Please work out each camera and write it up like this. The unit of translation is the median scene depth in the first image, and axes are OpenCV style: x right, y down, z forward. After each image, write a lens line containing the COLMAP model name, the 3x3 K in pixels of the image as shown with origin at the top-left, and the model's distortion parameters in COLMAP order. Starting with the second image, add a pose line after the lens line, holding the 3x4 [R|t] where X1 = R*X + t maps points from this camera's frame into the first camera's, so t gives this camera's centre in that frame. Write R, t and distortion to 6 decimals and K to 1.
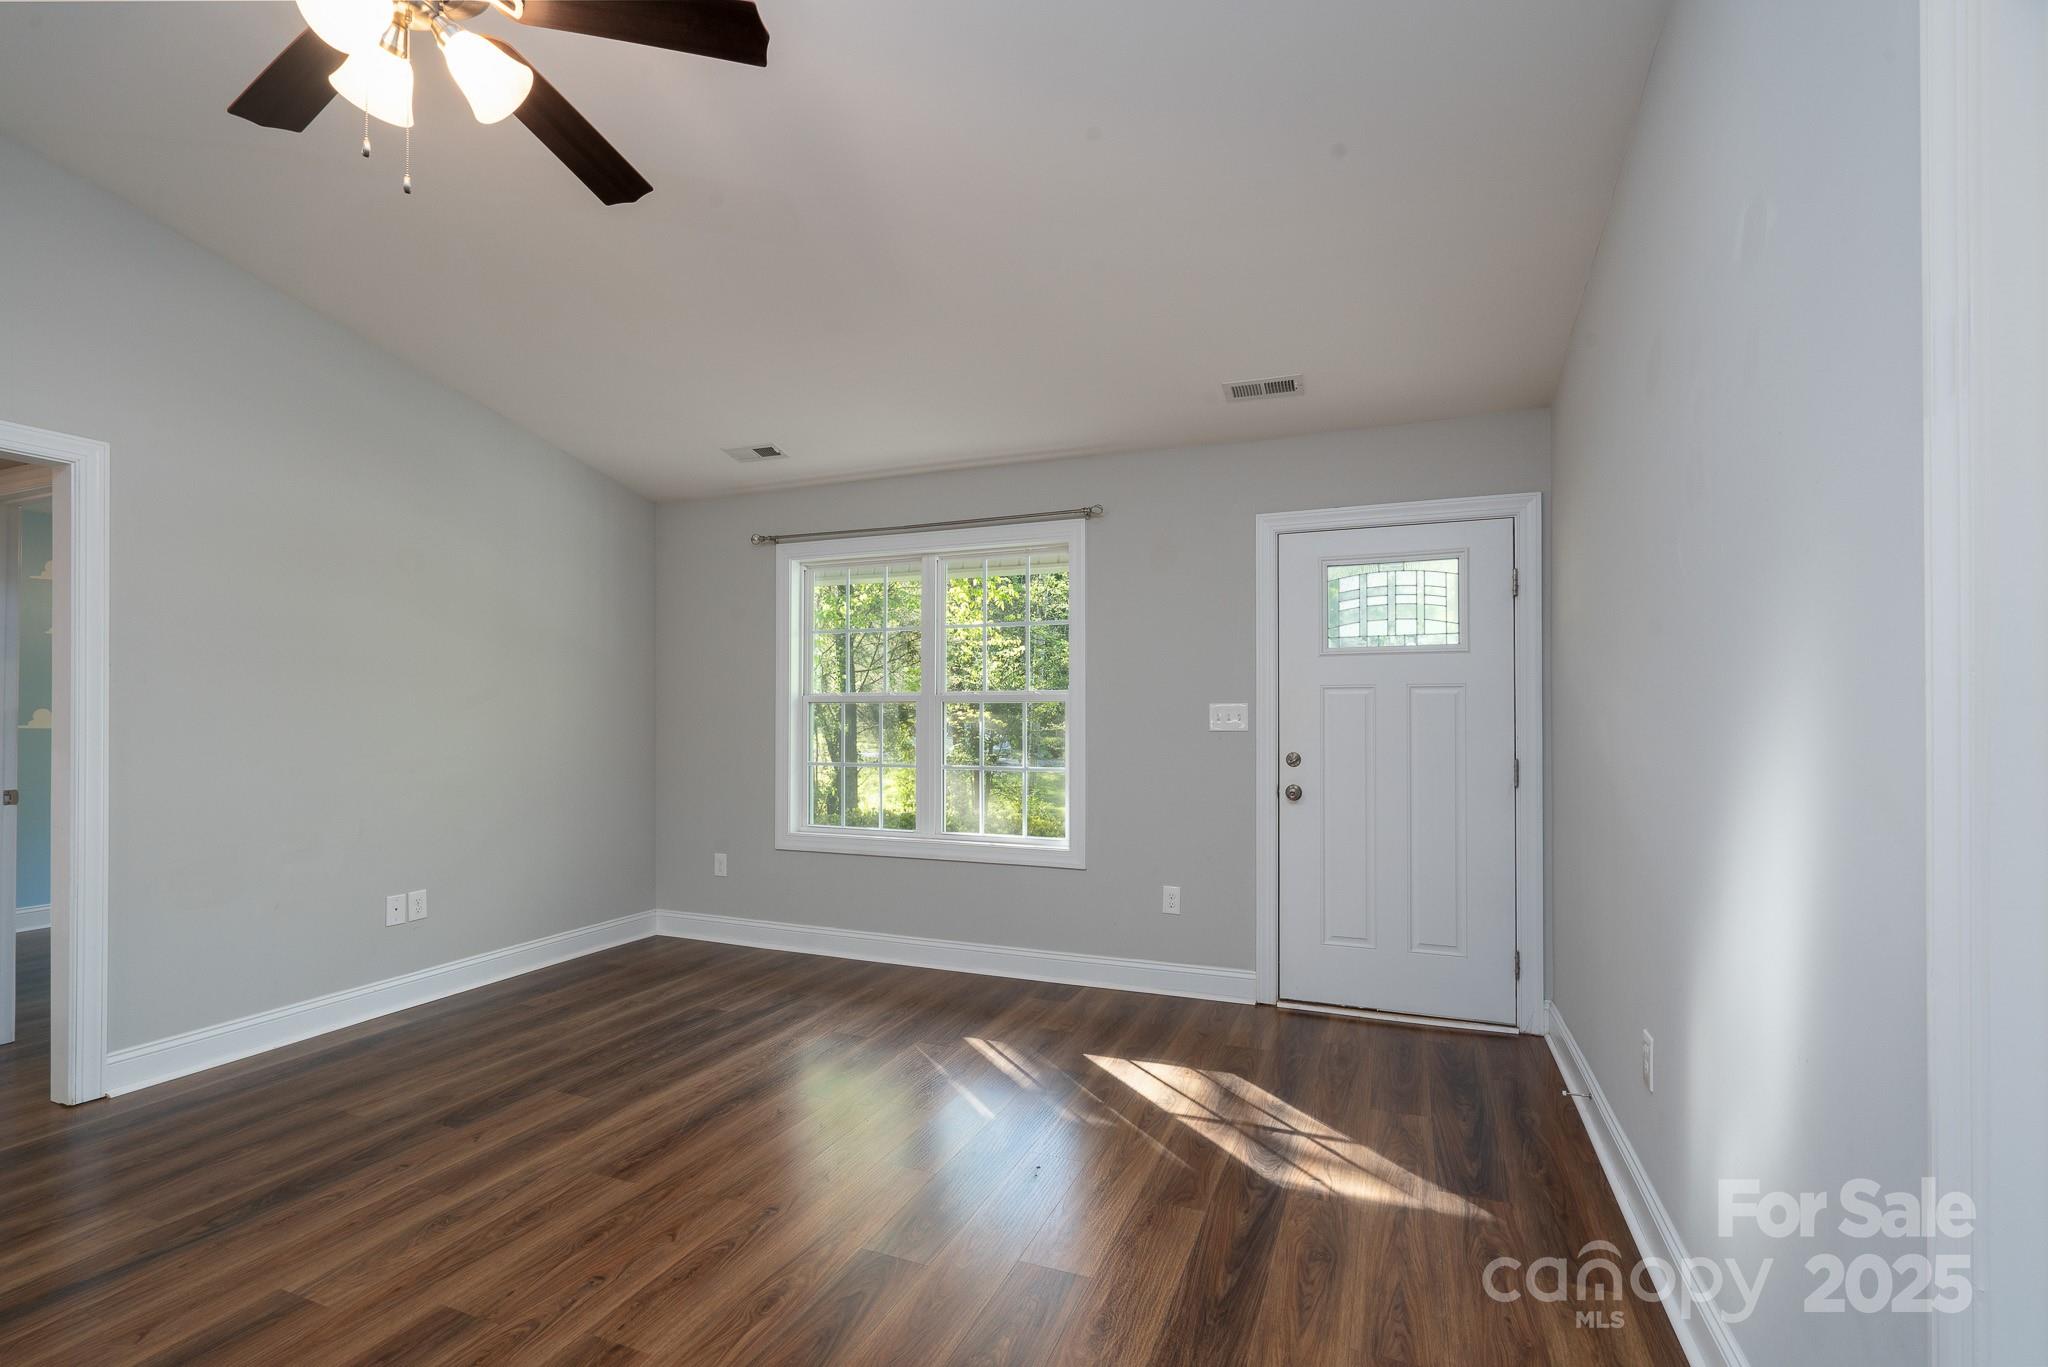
lens RADIAL K [[919.8, 0, 1027.2], [0, 919.8, 709.4], [0, 0, 1]] dist [-0.000495, -0.000131]
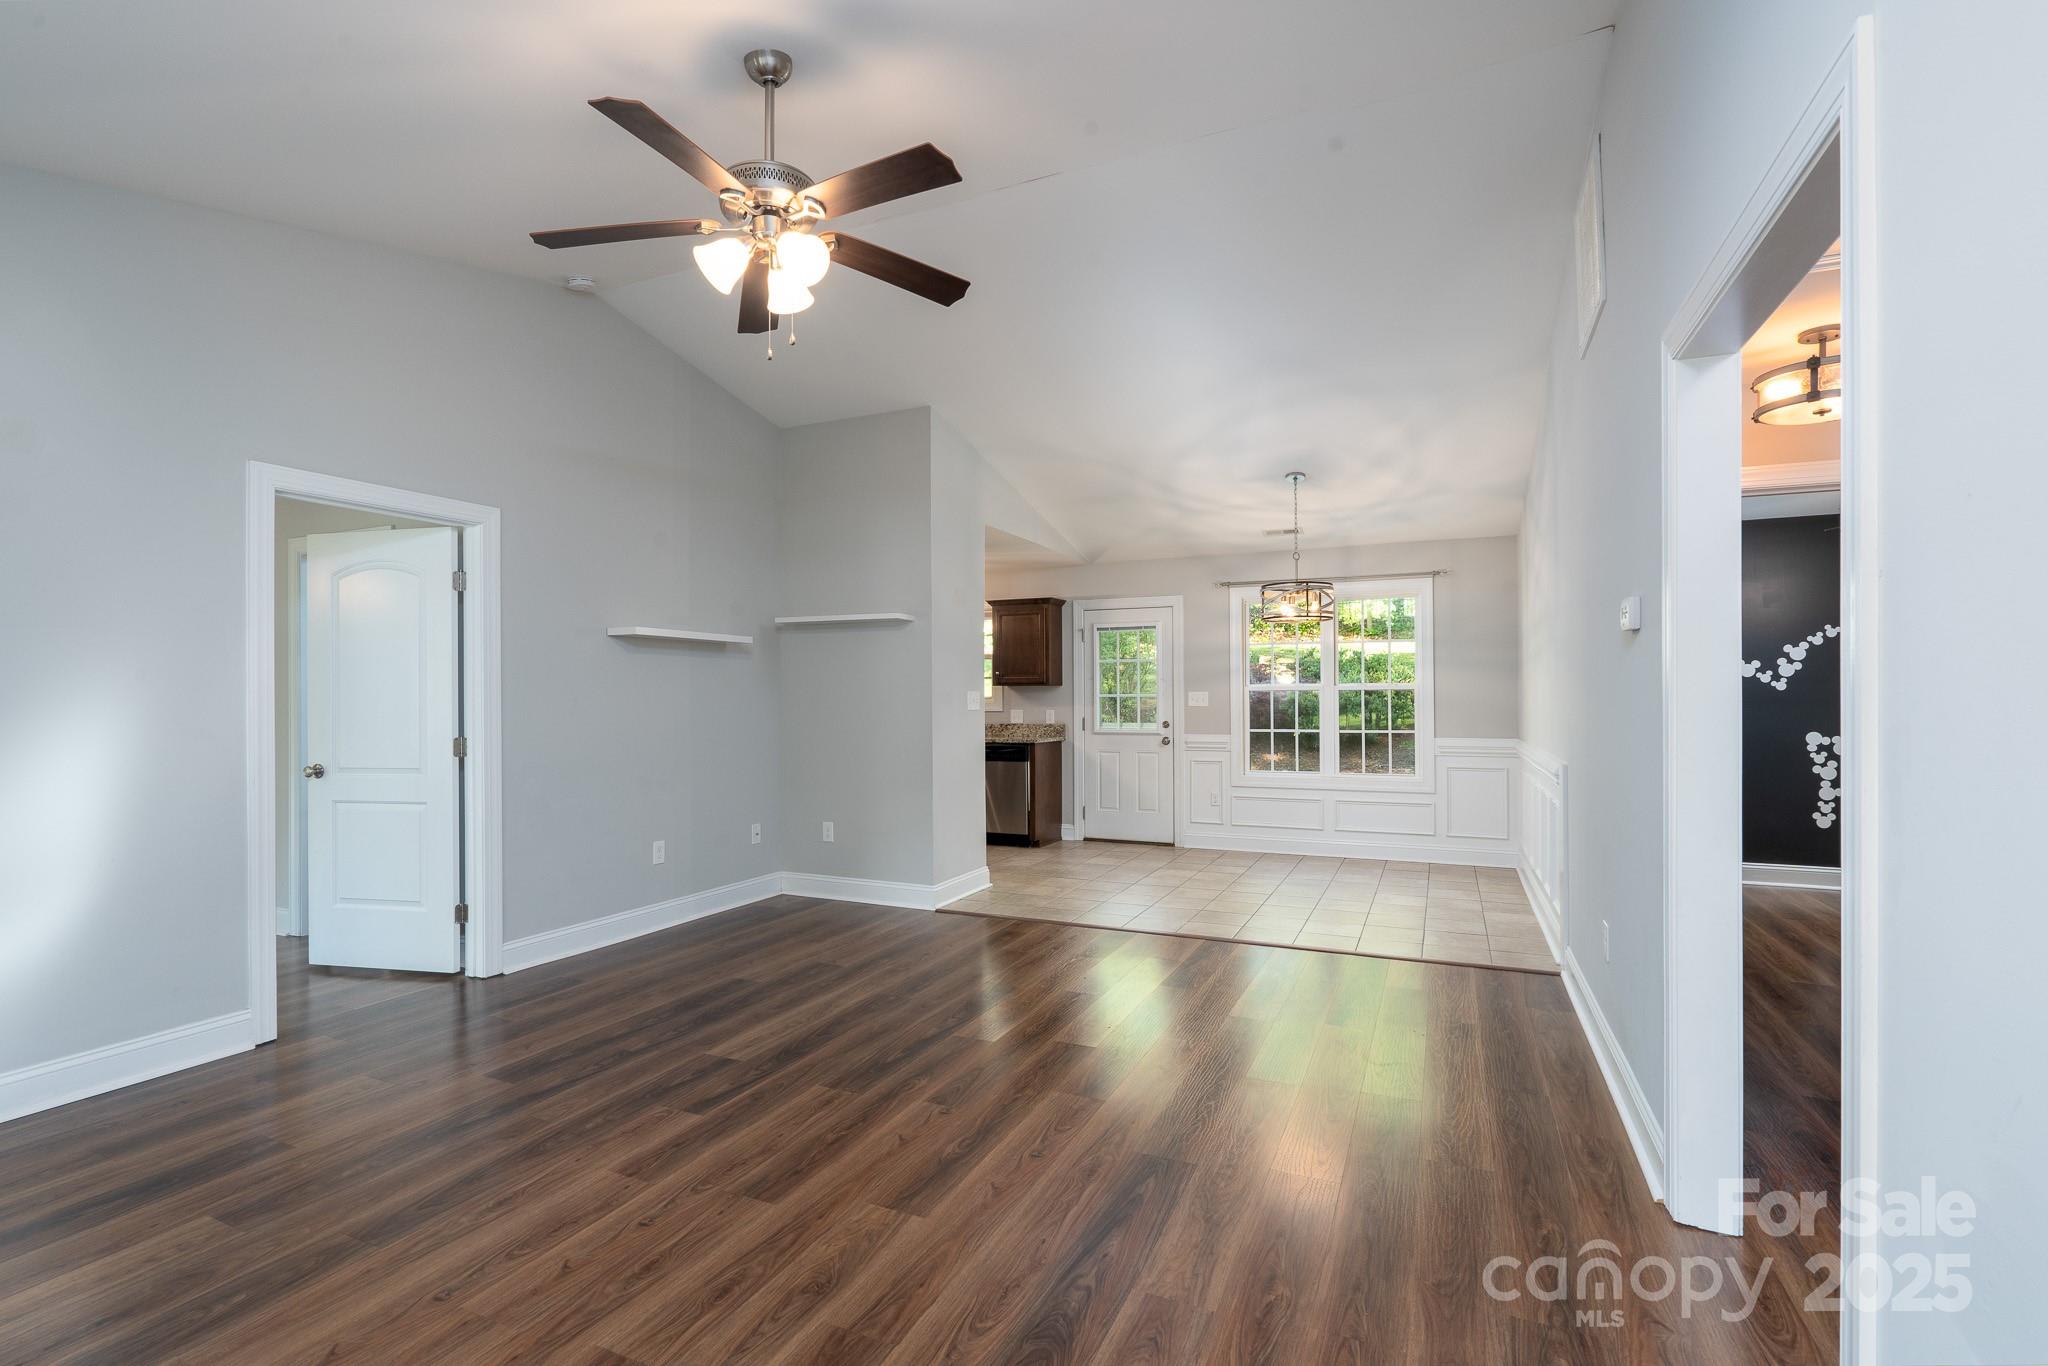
lens RADIAL K [[921.8, 0, 1014.2], [0, 921.8, 696.3], [0, 0, 1]] dist [-0.001896, -0.000299]
pose [[-0.998446, 0.005032, 0.055499, -0.543872], [0.004555, 0.999952, -0.008706, 0.006413], [-0.055540, -0.008439, -0.998421, 1.164299]]
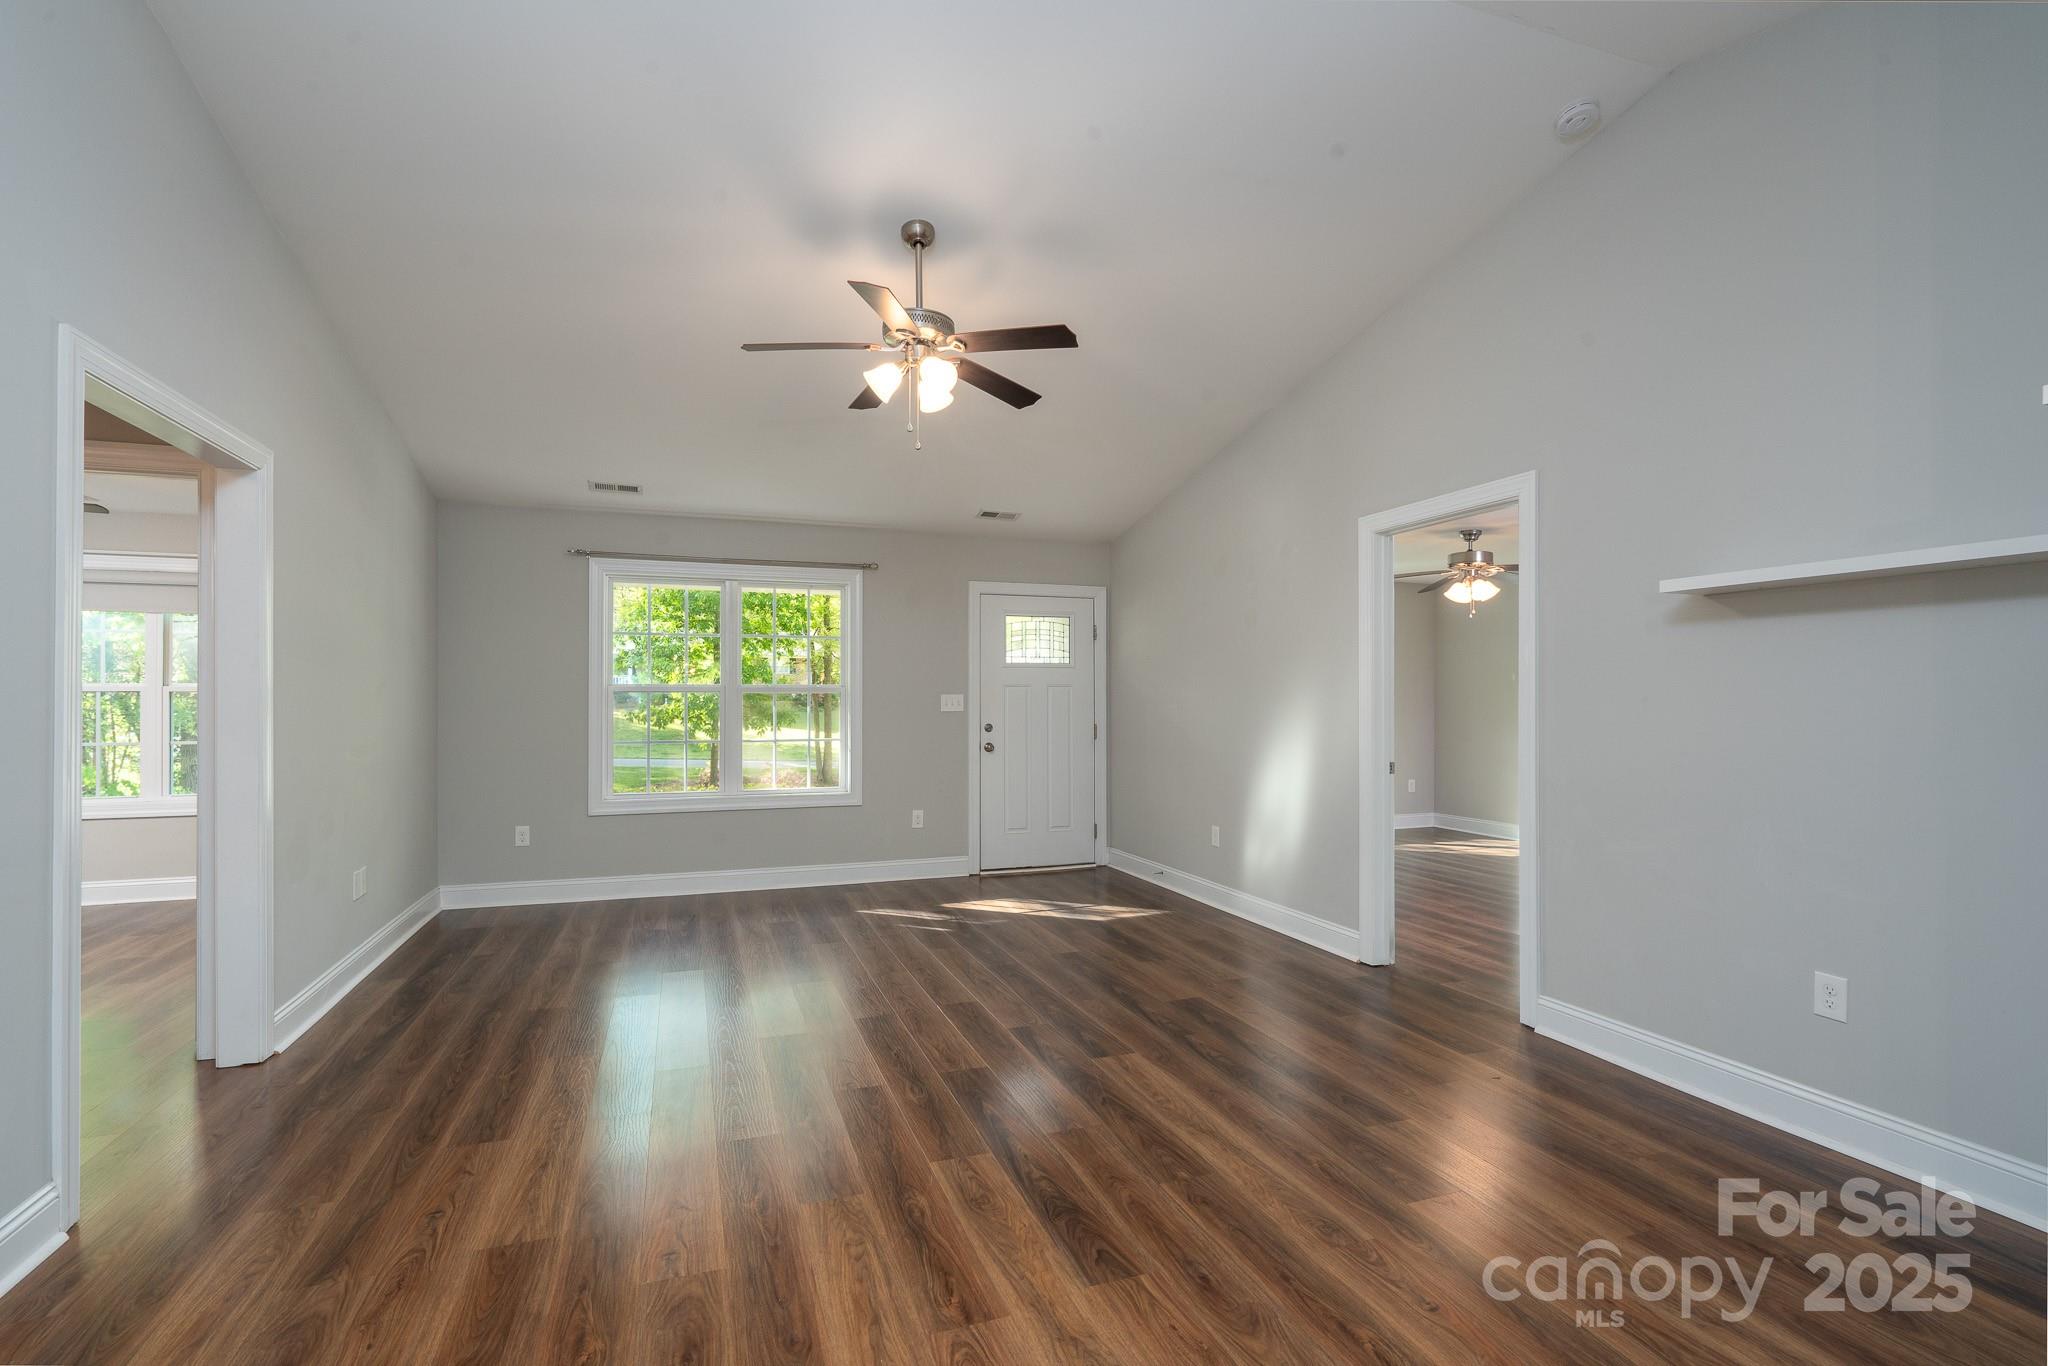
lens RADIAL K [[921.8, 0, 1014.2], [0, 921.8, 696.3], [0, 0, 1]] dist [-0.001896, -0.000299]
pose [[0.745937, 0.002037, 0.666014, -0.885560], [-0.002343, 0.999997, -0.000433, -0.003458], [-0.666013, -0.001237, 0.745939, -0.328382]]
